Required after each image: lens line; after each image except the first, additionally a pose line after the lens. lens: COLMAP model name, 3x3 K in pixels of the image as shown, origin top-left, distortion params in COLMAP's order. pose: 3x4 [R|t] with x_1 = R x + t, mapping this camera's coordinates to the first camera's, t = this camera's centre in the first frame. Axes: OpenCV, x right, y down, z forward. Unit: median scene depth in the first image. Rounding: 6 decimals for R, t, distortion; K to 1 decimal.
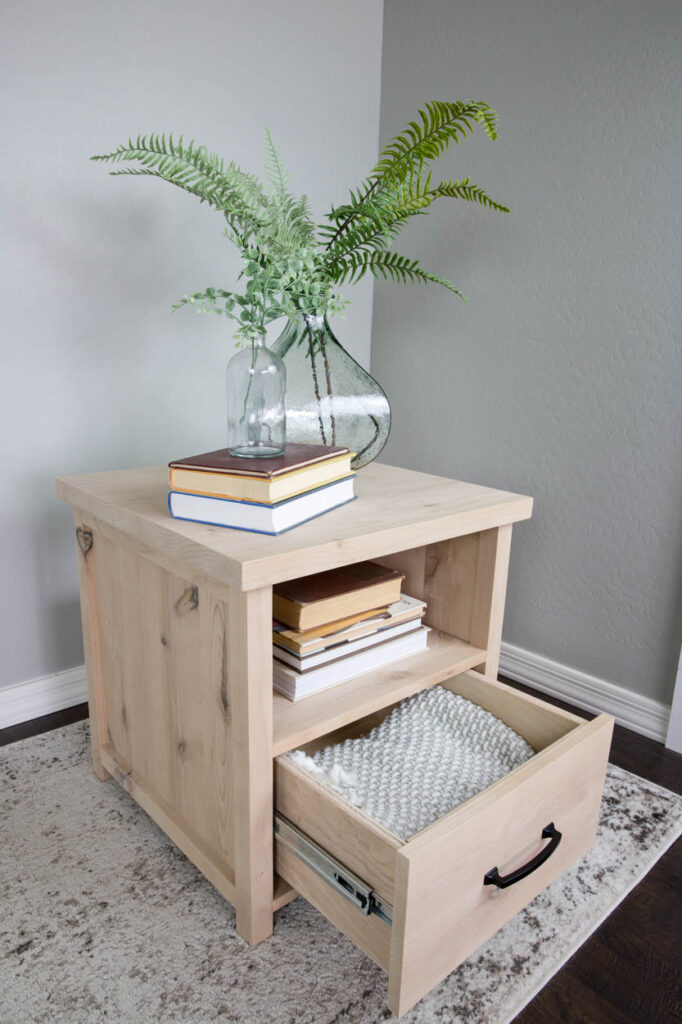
lens RADIAL K [[704.3, 0, 341.0], [0, 704.3, 512.0], [0, 0, 1]] dist [-0.104276, 0.070896]
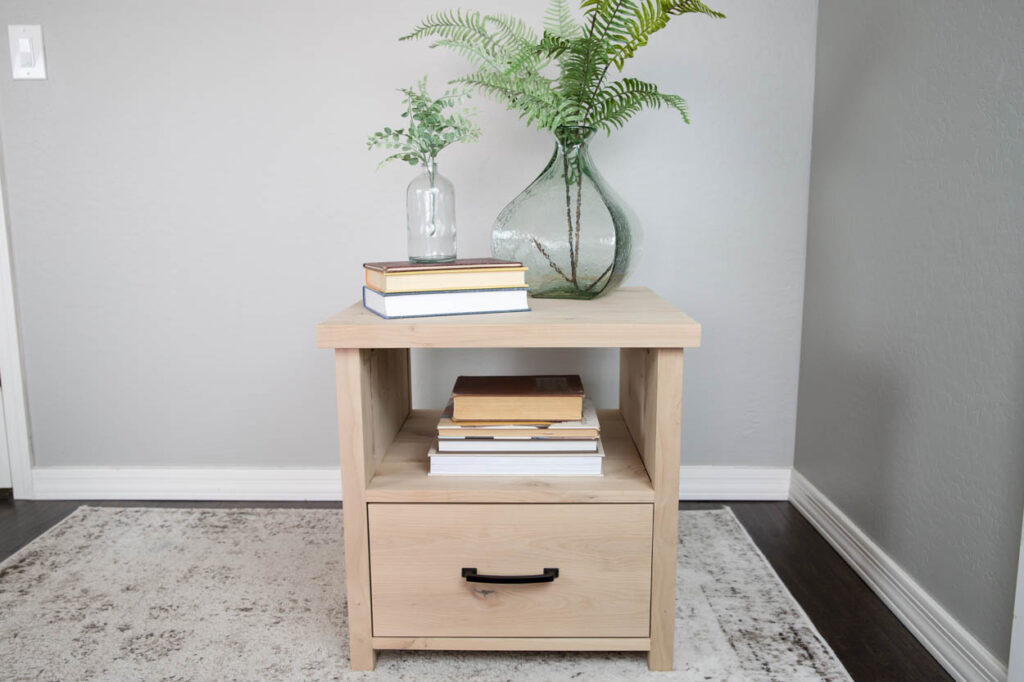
lens RADIAL K [[814.4, 0, 512.0], [0, 814.4, 341.0], [0, 0, 1]] dist [-0.043124, 0.008591]
pose [[0.731051, 0.076144, -0.678061, 0.791120], [-0.140828, 0.989195, -0.040750, 0.075339], [0.667631, 0.125281, 0.733875, 0.072966]]
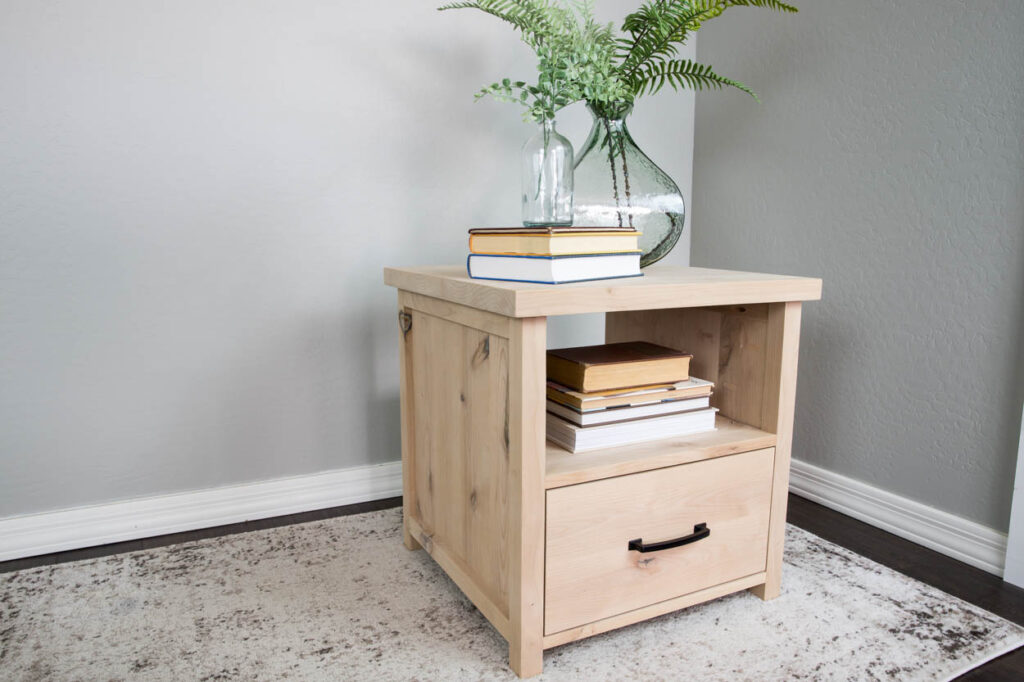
lens RADIAL K [[732.9, 0, 512.0], [0, 732.9, 341.0], [0, 0, 1]] dist [-0.098181, 0.064403]
pose [[0.965708, 0.014011, -0.259254, 0.111671], [-0.038485, 0.995237, -0.089570, 0.175213], [0.256764, 0.096476, 0.961647, -0.103230]]
